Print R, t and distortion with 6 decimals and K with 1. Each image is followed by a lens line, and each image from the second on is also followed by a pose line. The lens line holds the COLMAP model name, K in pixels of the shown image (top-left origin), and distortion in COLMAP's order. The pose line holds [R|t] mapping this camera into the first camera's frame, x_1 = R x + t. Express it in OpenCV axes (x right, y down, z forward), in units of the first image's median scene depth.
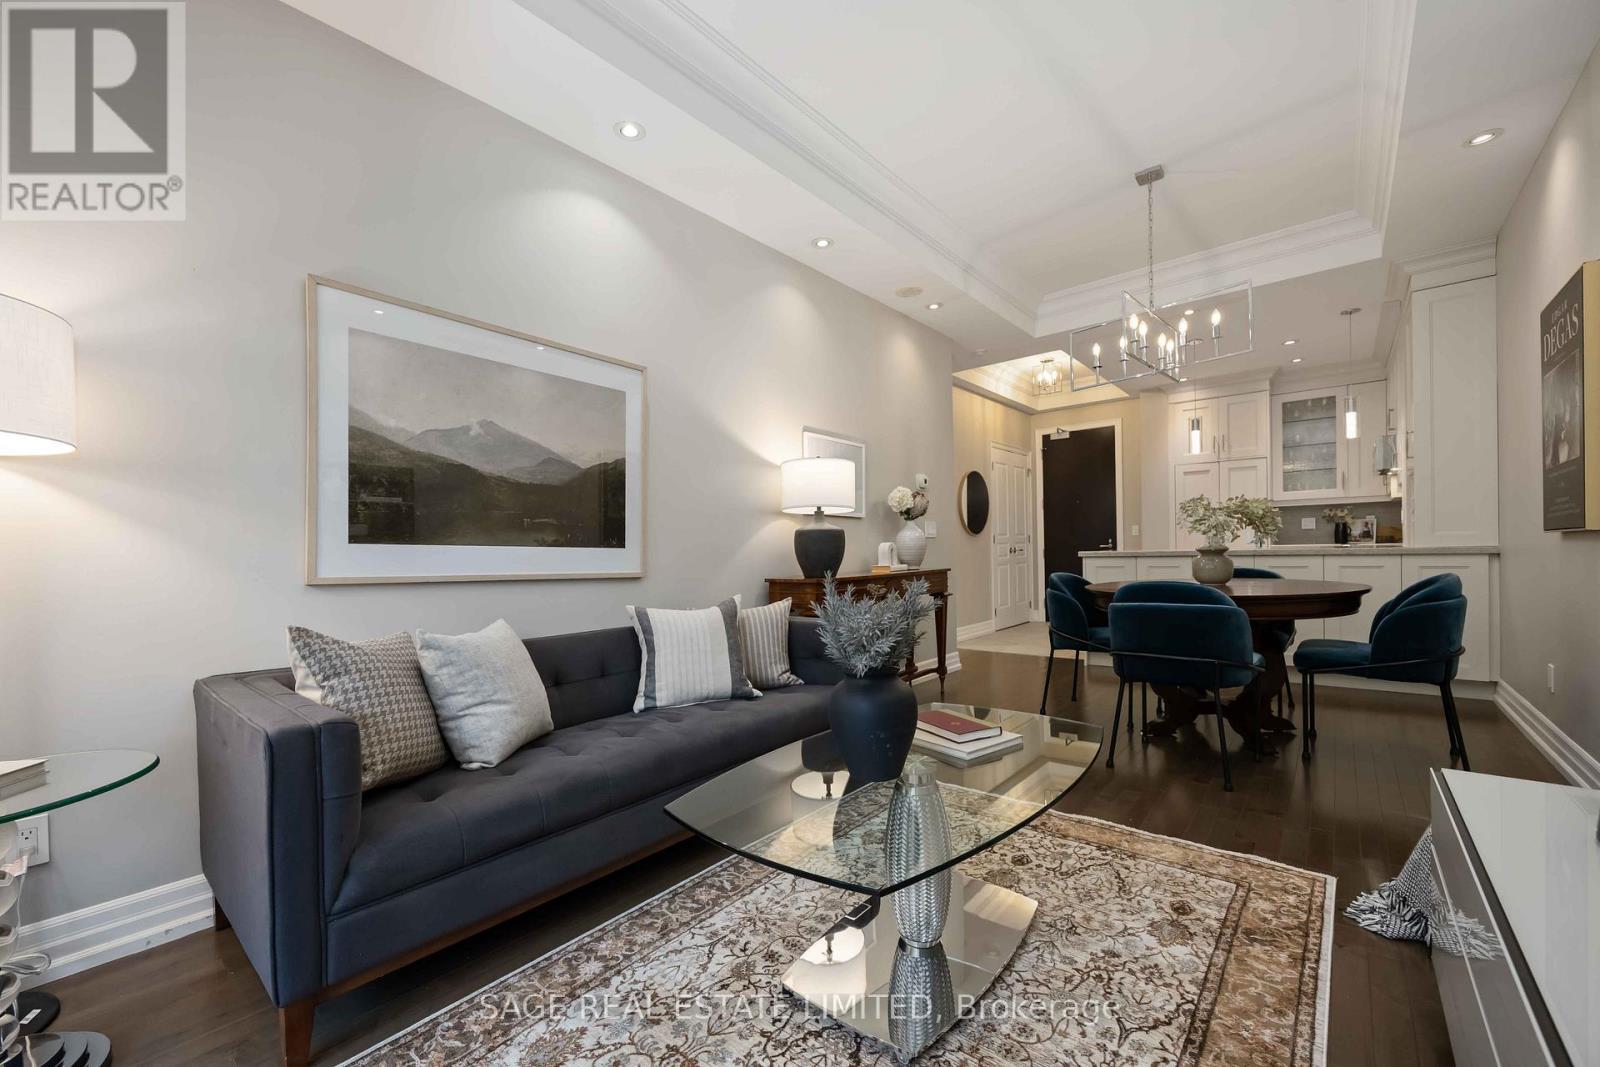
lens RADIAL K [[643.2, 0, 785.8], [0, 643.2, 562.6], [0, 0, 1]] dist [-0.001580, 0.000321]
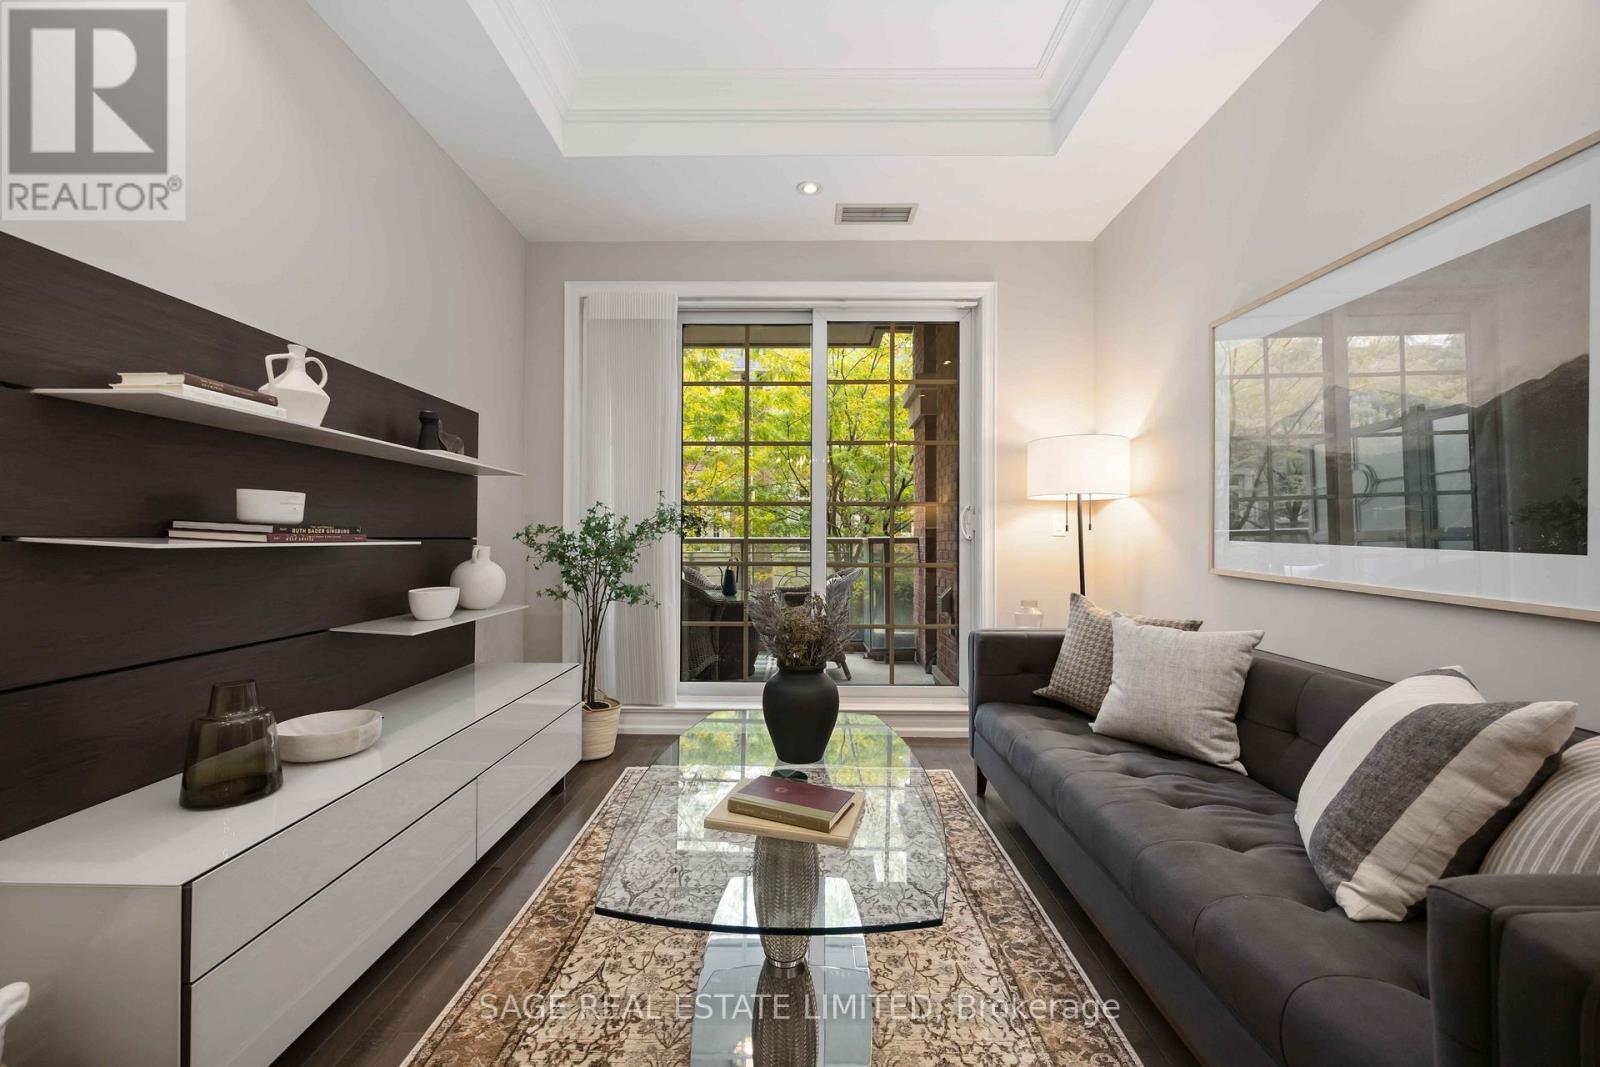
lens RADIAL K [[622.2, 0, 795.2], [0, 622.2, 536.5], [0, 0, 1]] dist [-0.000801, -0.000058]
pose [[-0.768188, 0.018790, -0.639949, 0.357750], [0.004507, 0.999703, 0.023943, -0.038200], [0.640209, 0.015508, -0.768044, 0.777352]]
